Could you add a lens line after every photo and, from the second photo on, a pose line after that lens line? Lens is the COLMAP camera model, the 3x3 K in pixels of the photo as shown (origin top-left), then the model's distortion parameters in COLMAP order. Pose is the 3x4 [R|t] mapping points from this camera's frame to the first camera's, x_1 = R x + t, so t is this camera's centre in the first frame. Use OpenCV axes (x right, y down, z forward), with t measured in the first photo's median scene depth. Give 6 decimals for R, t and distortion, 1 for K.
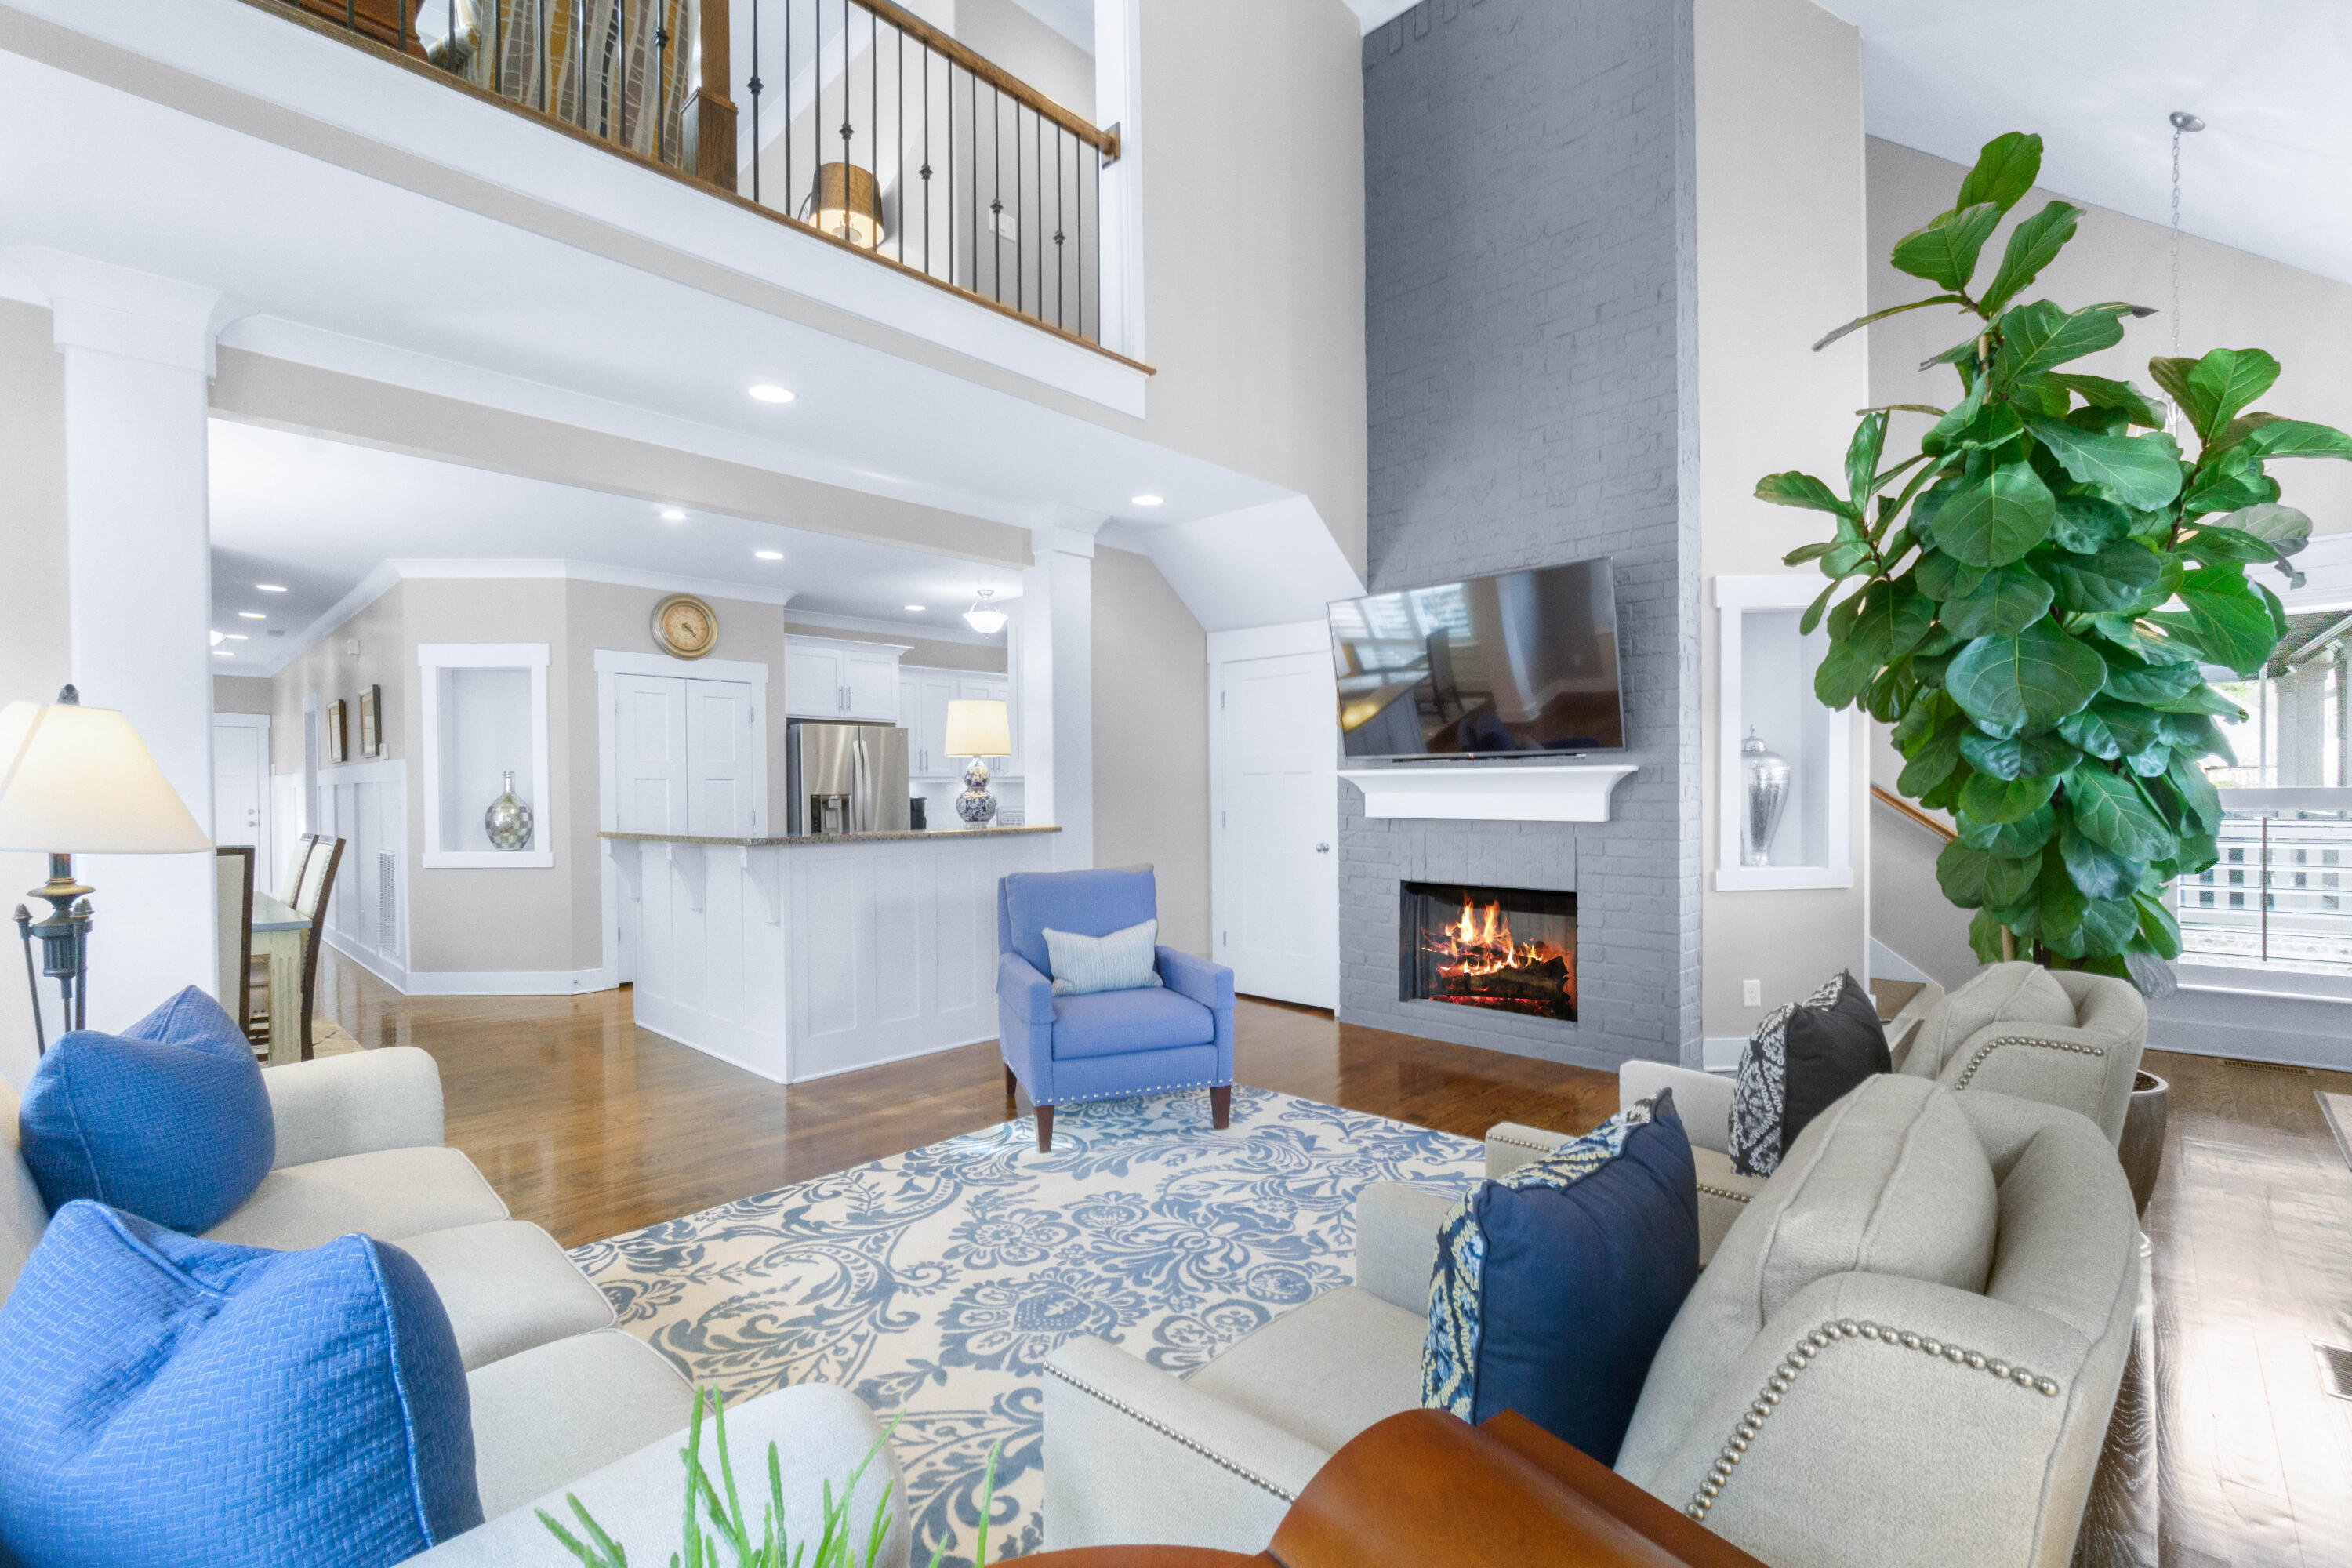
lens RADIAL K [[1024.2, 0, 1158.6], [0, 1024.2, 797.7], [0, 0, 1]] dist [-0.001155, -0.000244]
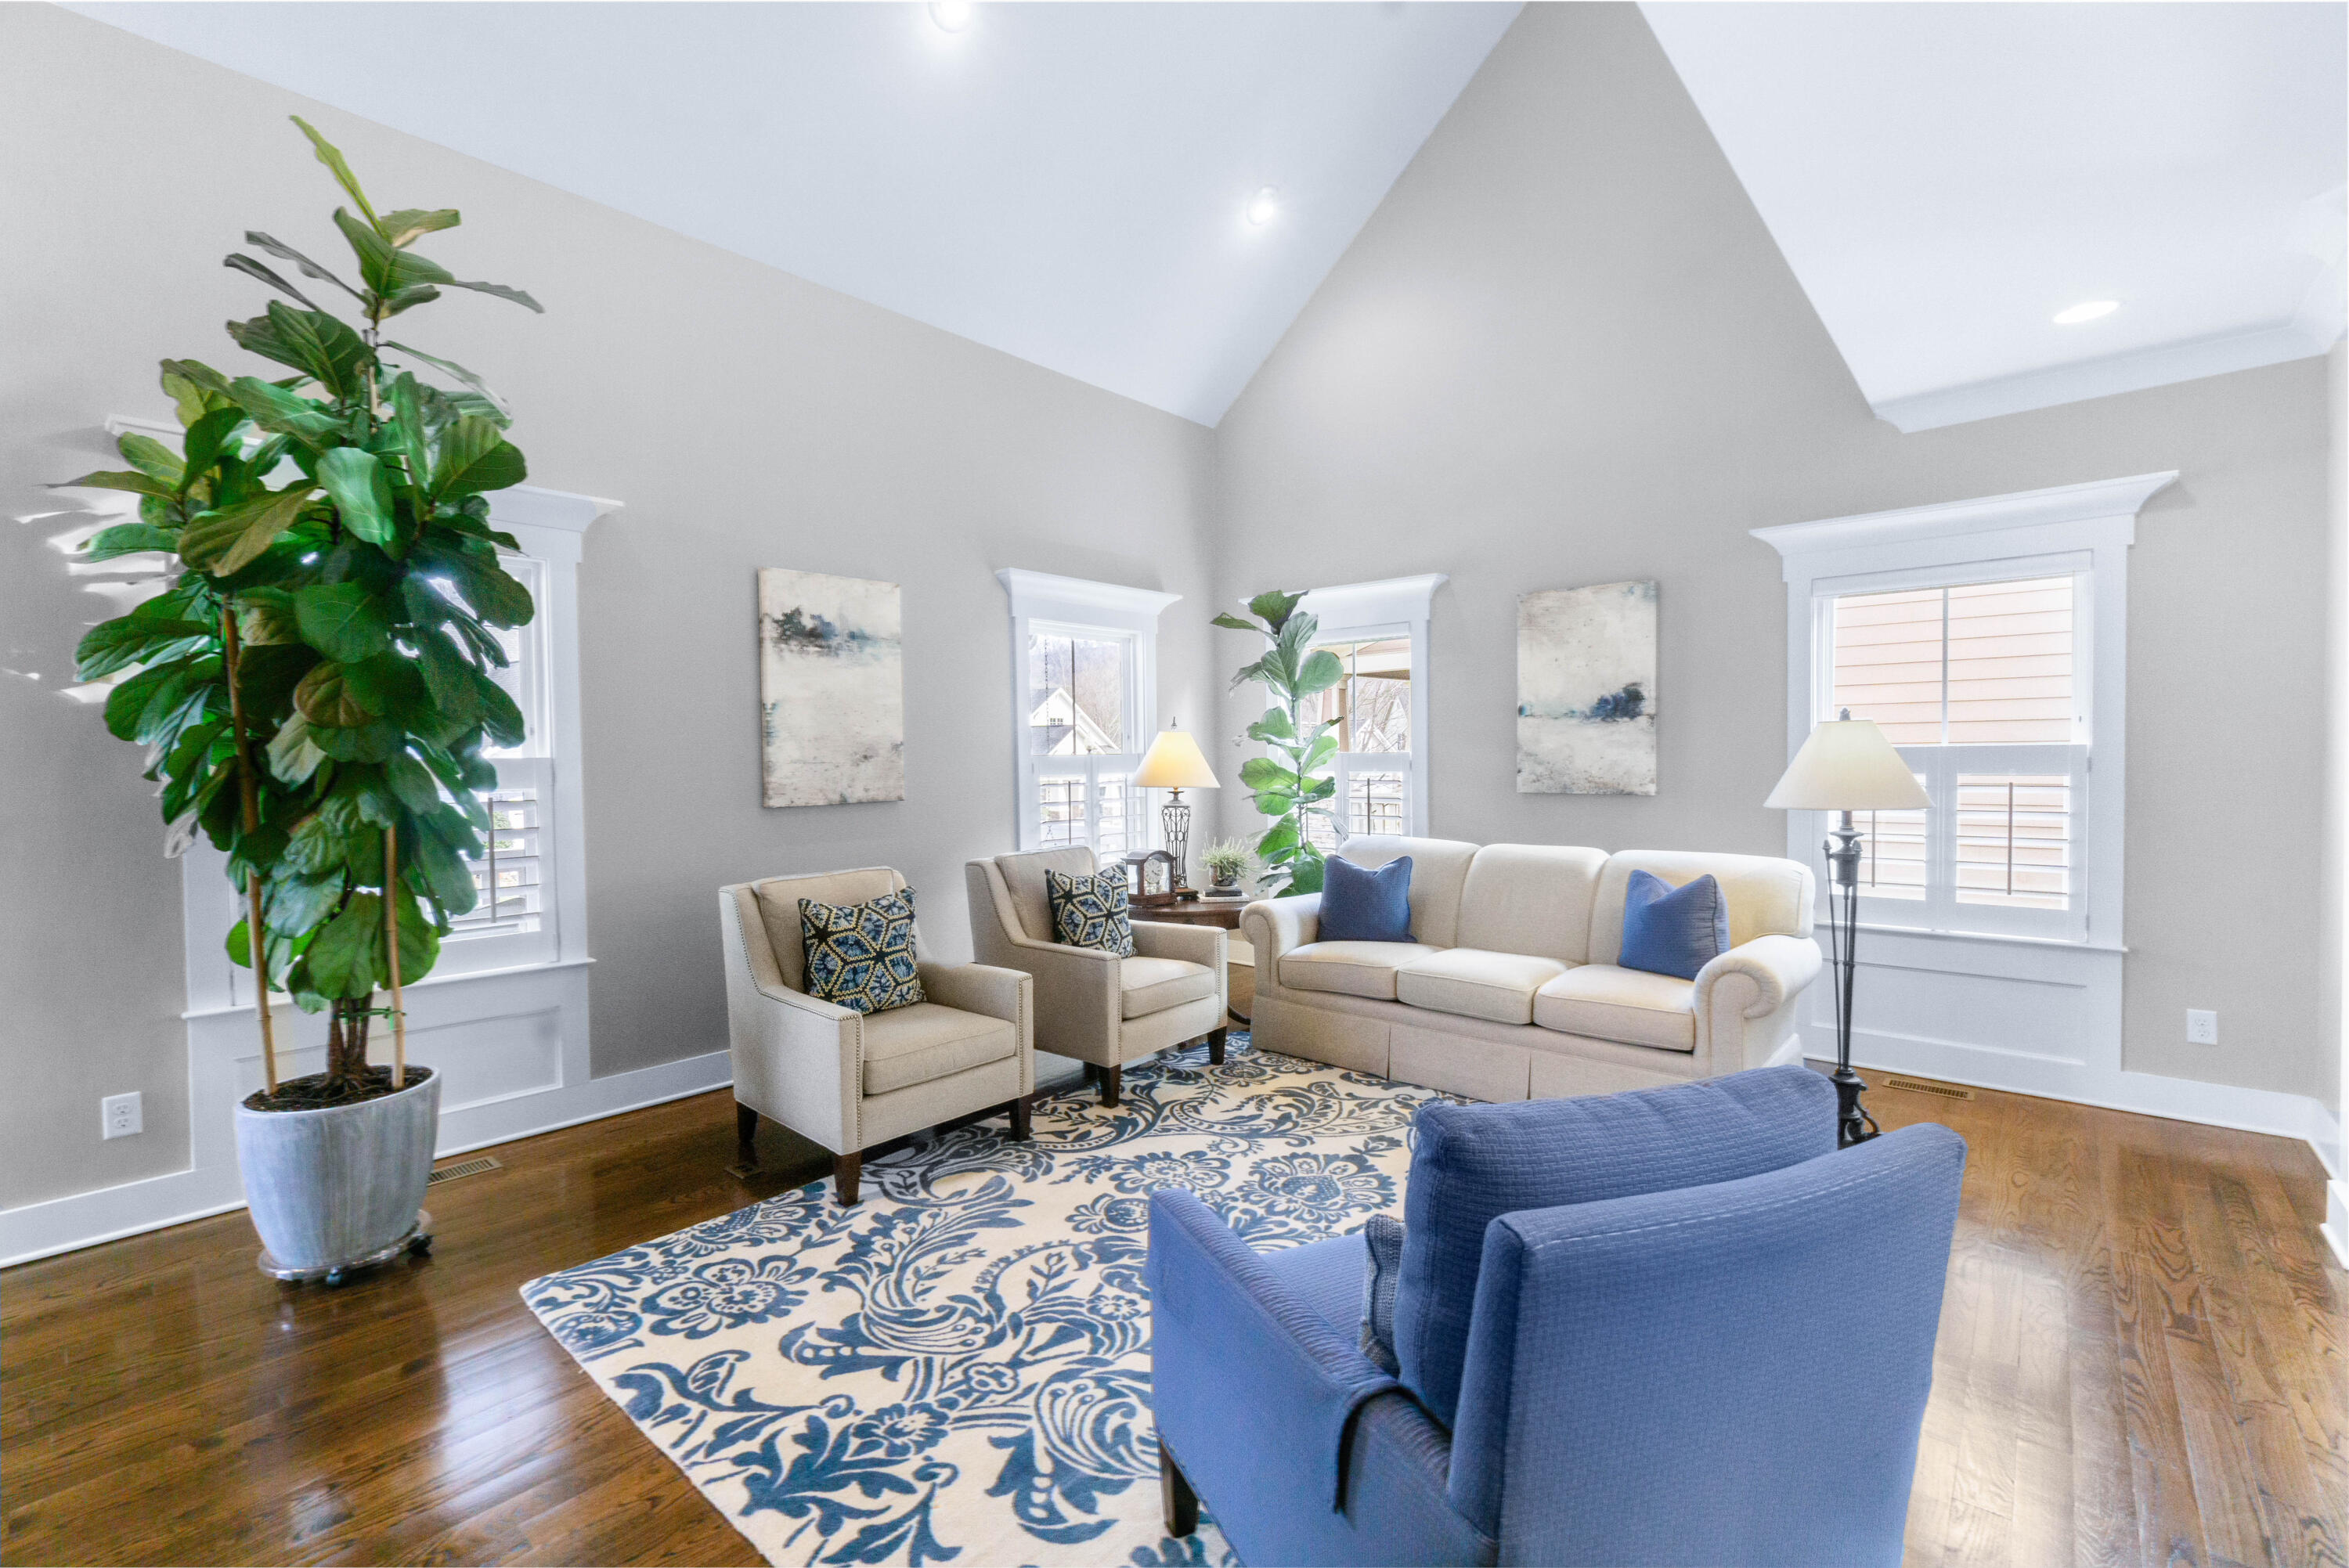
lens RADIAL K [[1010.4, 0, 1166.2], [0, 1010.4, 770.1], [0, 0, 1]] dist [-0.000221, 0.000000]
pose [[-0.998934, 0.016726, -0.043027, 0.046694], [0.015827, 0.999651, 0.021145, -0.021494], [0.043365, 0.020442, -0.998850, 0.842276]]
